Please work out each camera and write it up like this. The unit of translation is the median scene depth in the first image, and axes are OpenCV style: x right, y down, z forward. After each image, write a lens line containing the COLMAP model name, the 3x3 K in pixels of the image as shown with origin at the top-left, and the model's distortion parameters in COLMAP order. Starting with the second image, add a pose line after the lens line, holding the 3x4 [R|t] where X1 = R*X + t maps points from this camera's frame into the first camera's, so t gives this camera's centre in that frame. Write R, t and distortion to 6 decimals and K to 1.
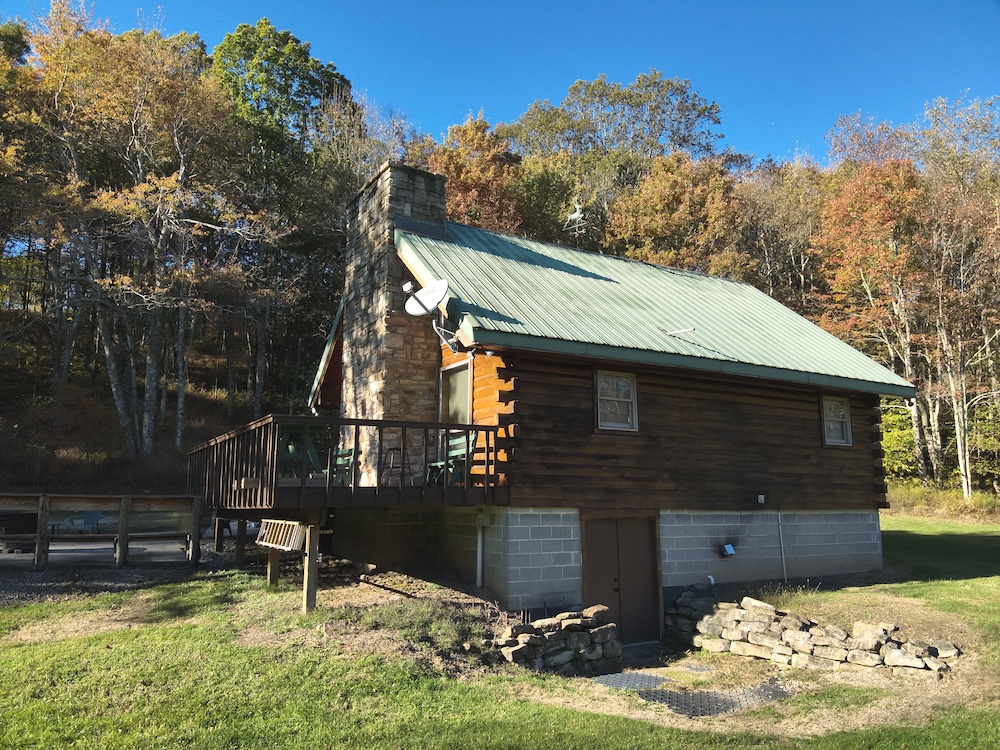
lens RADIAL K [[731.9, 0, 500.0], [0, 731.9, 375.0], [0, 0, 1]] dist [0.144413, -0.252849]
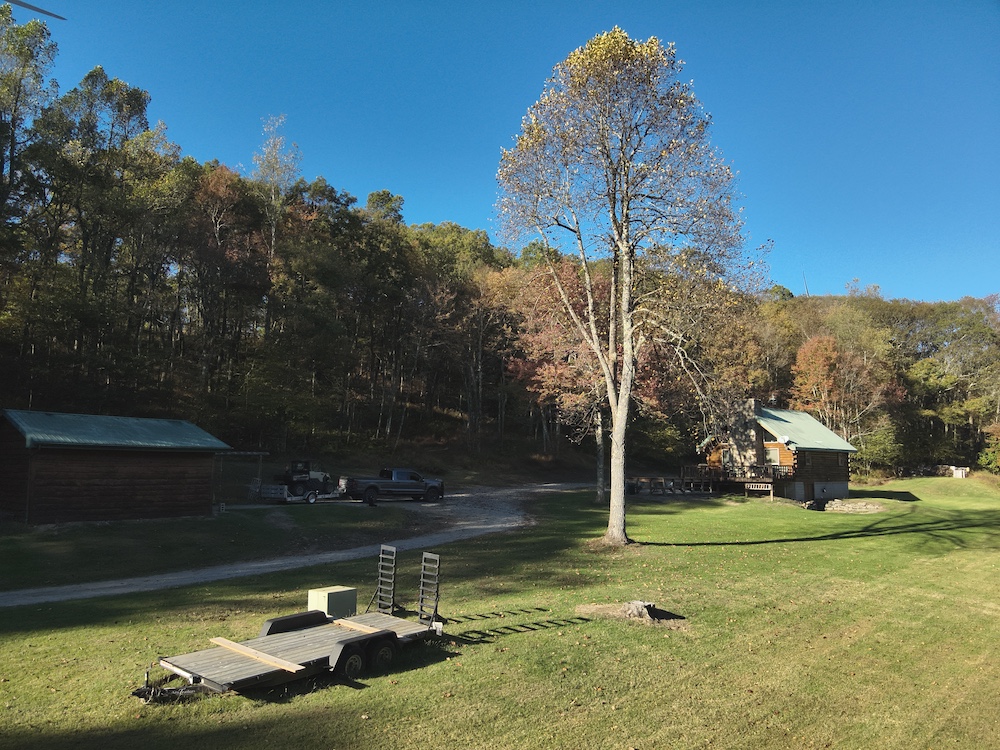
lens RADIAL K [[724.2, 0, 500.0], [0, 724.2, 375.0], [0, 0, 1]] dist [0.196121, -0.344881]
pose [[0.979175, 0.040848, 0.198868, -2.612596], [-0.052471, 0.997187, 0.053528, -0.617328], [-0.196122, -0.062848, 0.978563, -3.056227]]
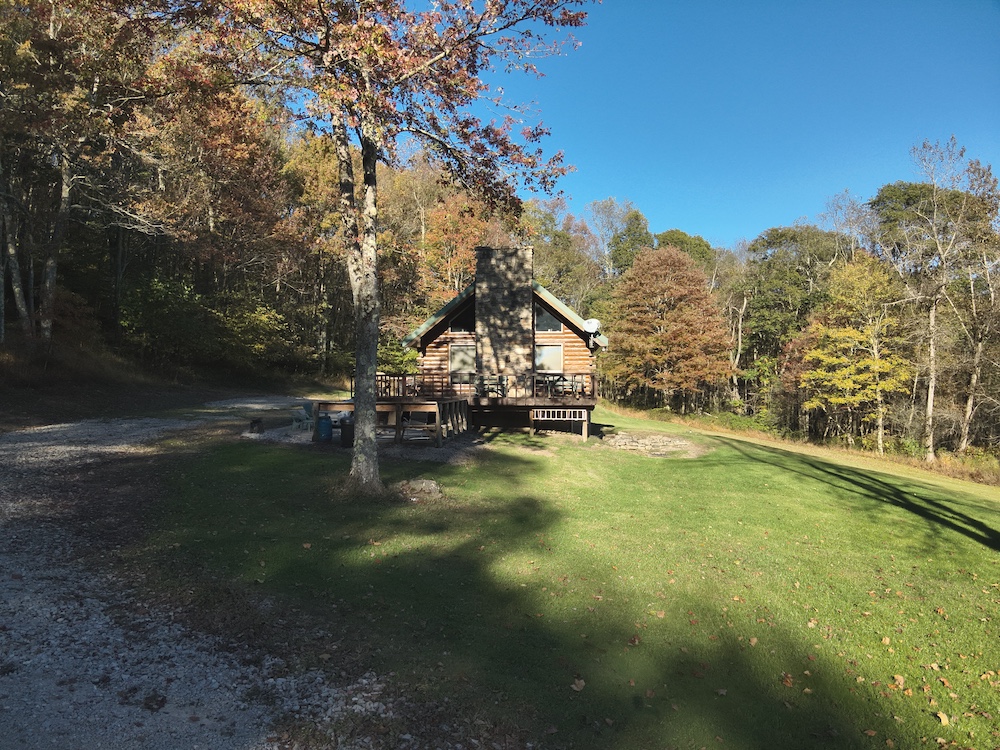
lens RADIAL K [[724.2, 0, 500.0], [0, 724.2, 375.0], [0, 0, 1]] dist [0.196121, -0.344881]
pose [[0.581391, 0.020653, 0.813362, -2.104765], [-0.146992, 0.985894, 0.080036, -0.070151], [-0.800236, -0.166090, 0.576226, -0.194723]]
